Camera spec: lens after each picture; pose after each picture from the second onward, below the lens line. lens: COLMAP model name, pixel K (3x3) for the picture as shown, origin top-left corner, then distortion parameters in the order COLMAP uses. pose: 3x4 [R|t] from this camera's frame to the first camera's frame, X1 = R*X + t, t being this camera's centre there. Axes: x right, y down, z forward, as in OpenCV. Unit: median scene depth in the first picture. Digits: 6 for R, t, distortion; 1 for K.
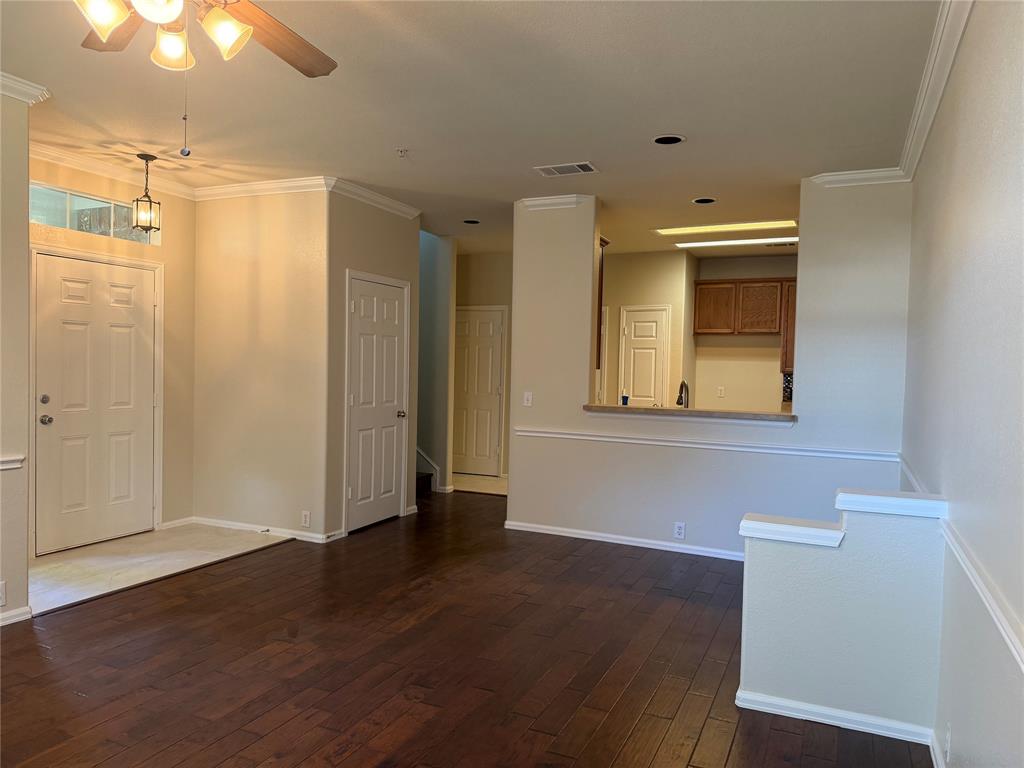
lens RADIAL K [[709.4, 0, 516.0], [0, 709.4, 382.2], [0, 0, 1]] dist [0.061799, -0.078571]
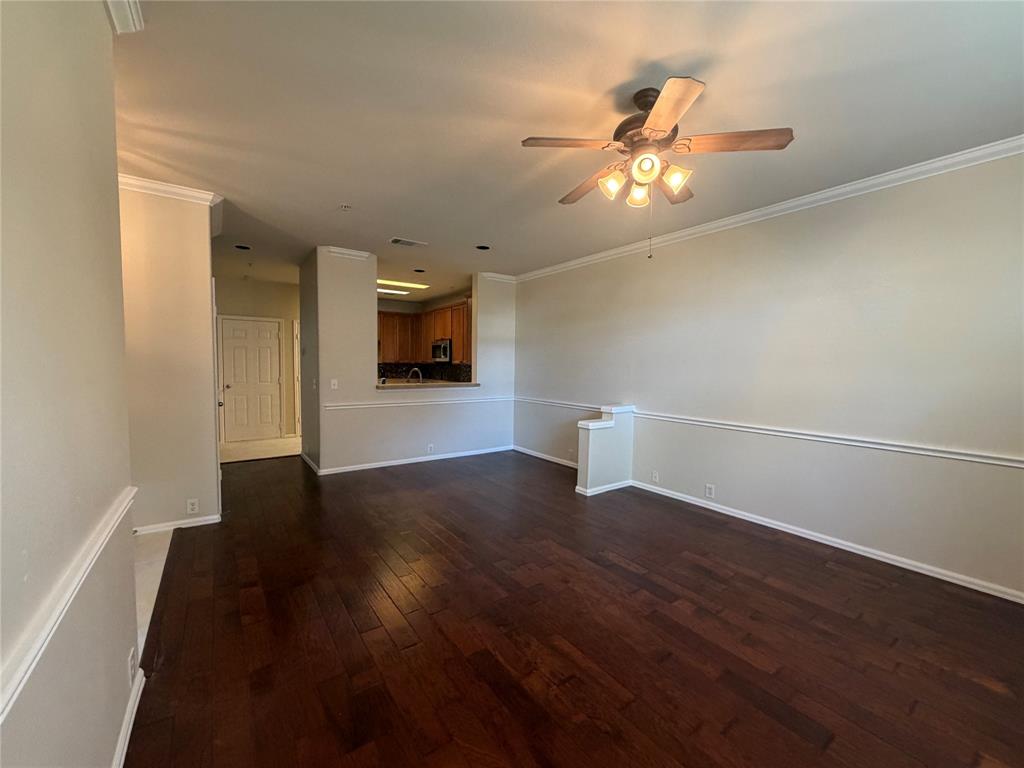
lens RADIAL K [[412.1, 0, 513.4], [0, 412.1, 382.7], [0, 0, 1]] dist [-0.002438, 0.000852]
pose [[0.503702, -0.058952, 0.861863, -0.640792], [0.020998, 0.998210, 0.056006, -0.023540], [-0.863622, -0.010113, 0.504038, 0.296879]]
